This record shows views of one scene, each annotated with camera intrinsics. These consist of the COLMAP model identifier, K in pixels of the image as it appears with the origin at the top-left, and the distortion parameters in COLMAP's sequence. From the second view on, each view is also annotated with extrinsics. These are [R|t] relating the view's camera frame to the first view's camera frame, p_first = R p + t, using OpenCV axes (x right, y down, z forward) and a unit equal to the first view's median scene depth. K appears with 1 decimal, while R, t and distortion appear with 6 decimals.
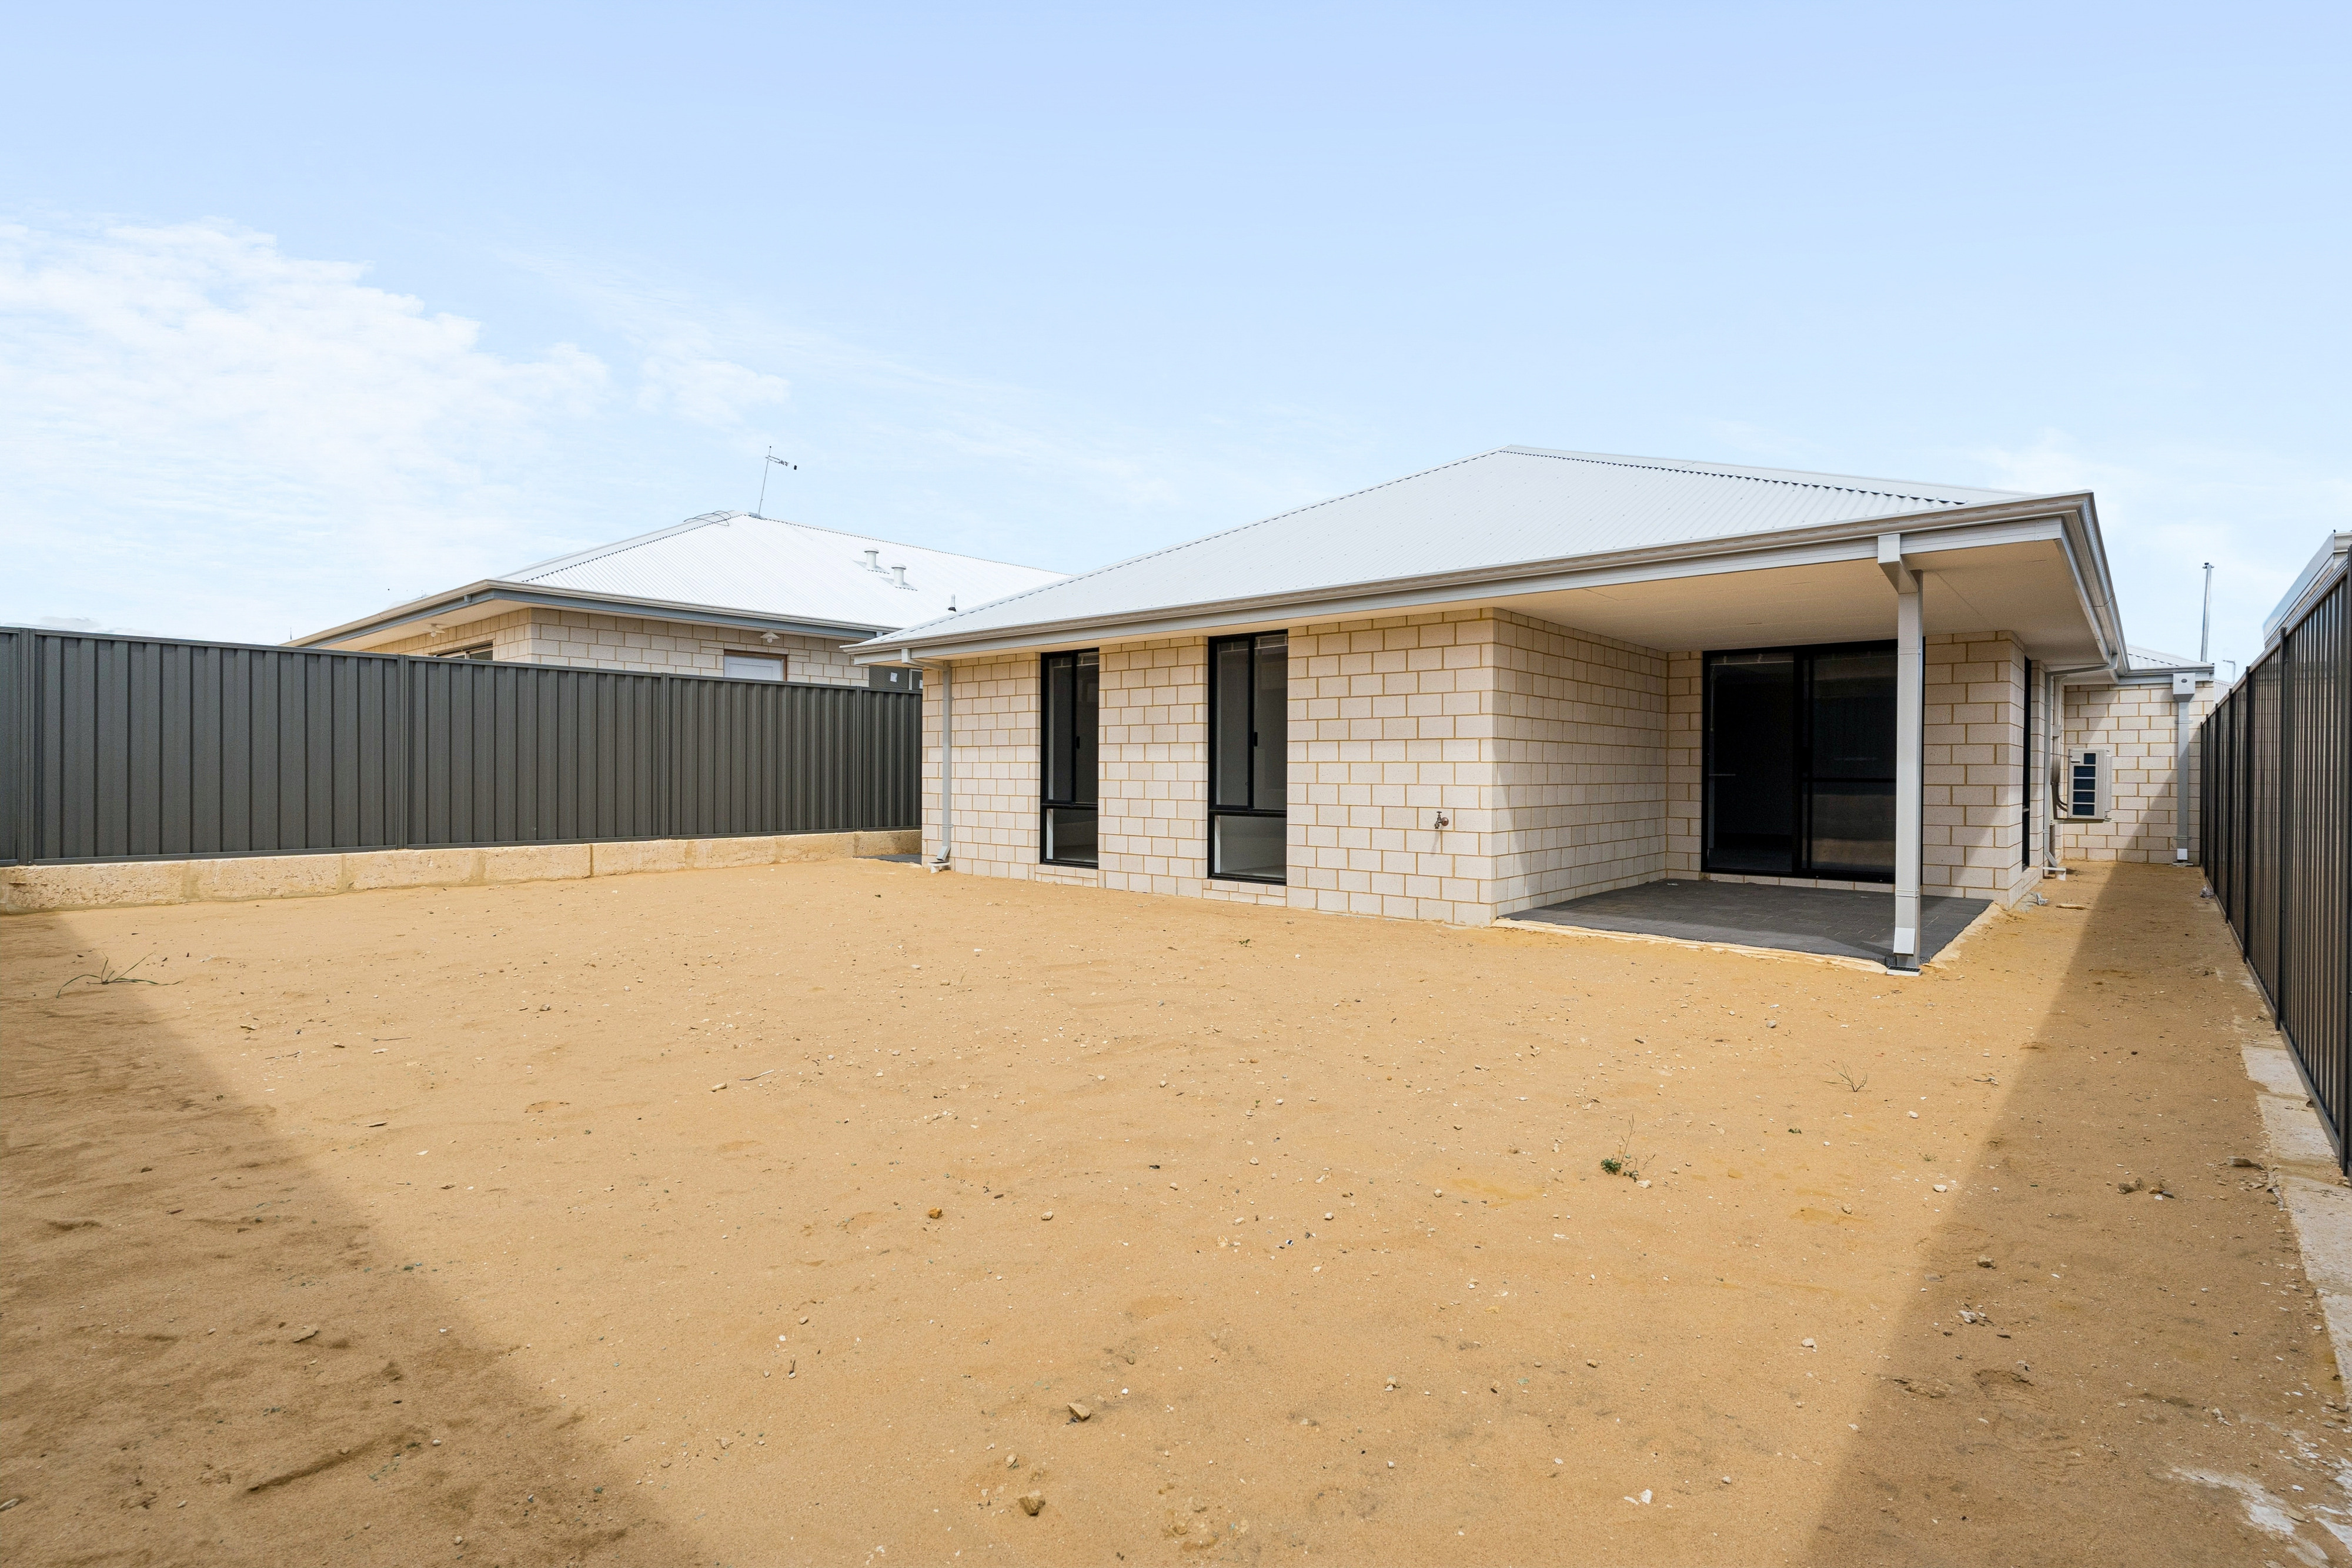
lens RADIAL K [[1131.3, 0, 1165.2], [0, 1131.3, 776.0], [0, 0, 1]] dist [-0.005366, 0.000392]
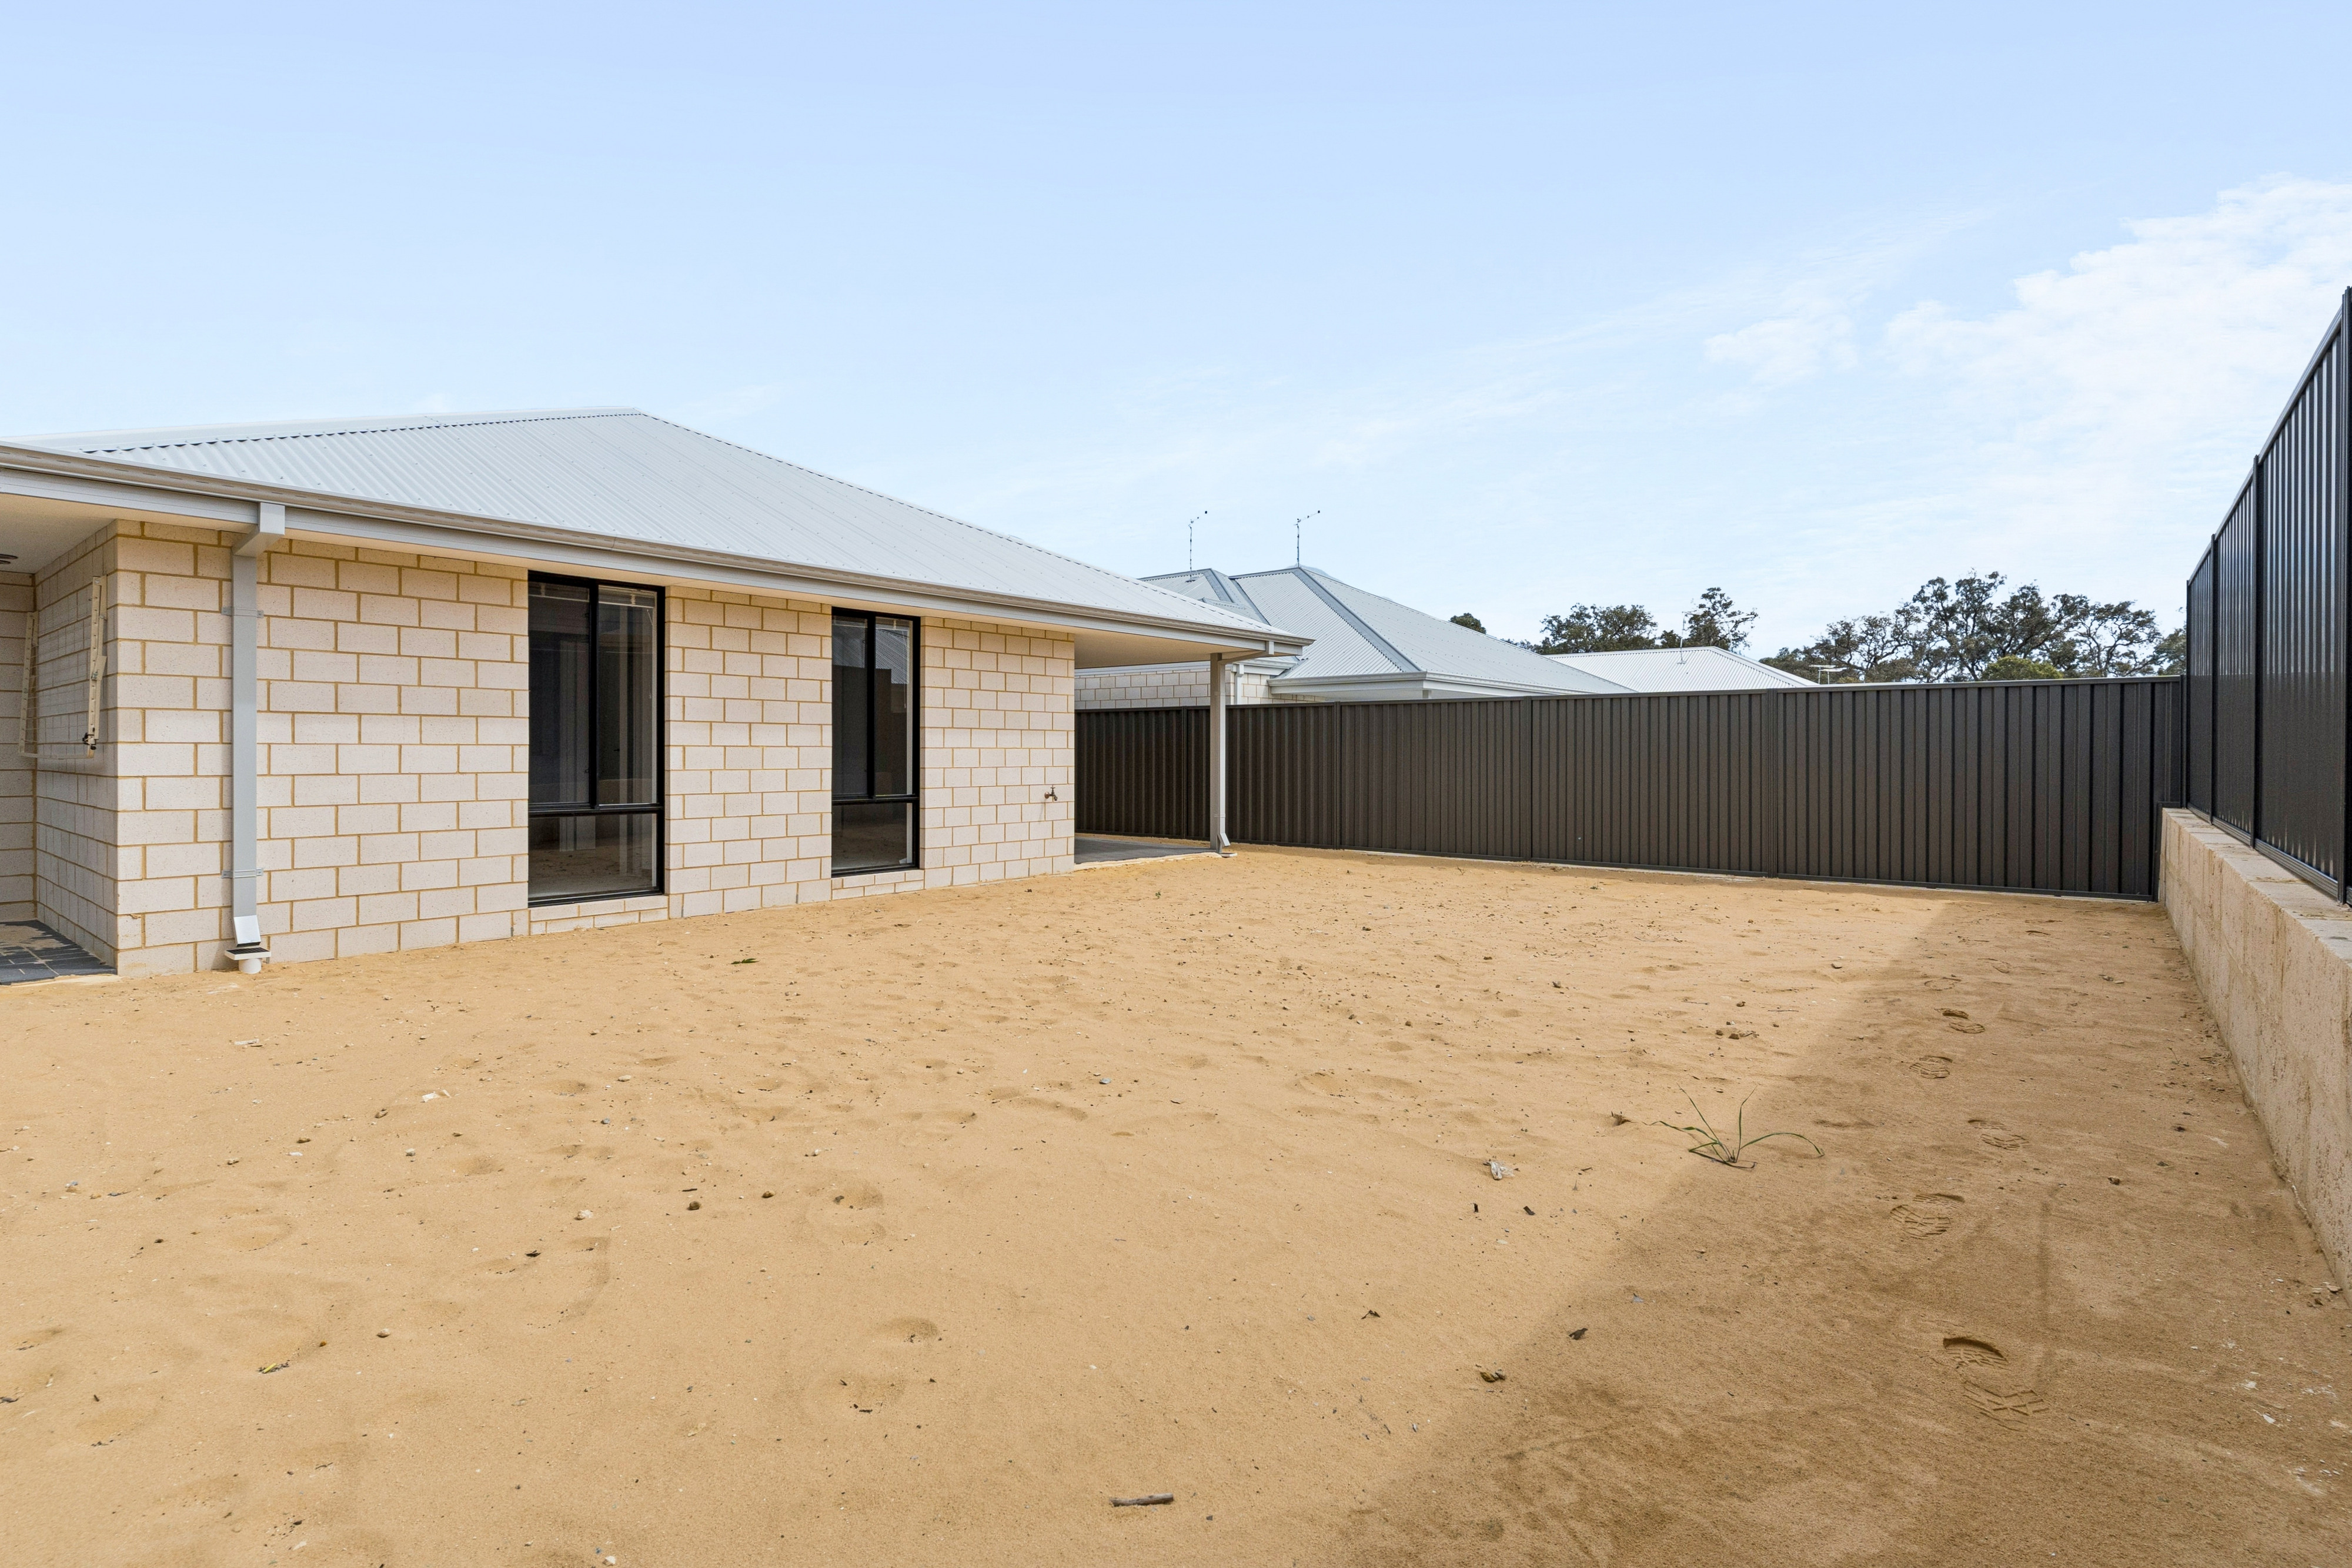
lens RADIAL K [[1131.3, 0, 1165.6], [0, 1131.3, 767.1], [0, 0, 1]] dist [-0.005366, 0.000392]
pose [[-0.048636, -0.014561, 0.998710, -0.847459], [0.006839, 0.999865, 0.014911, -0.007705], [-0.998793, 0.007555, -0.048530, 0.764139]]
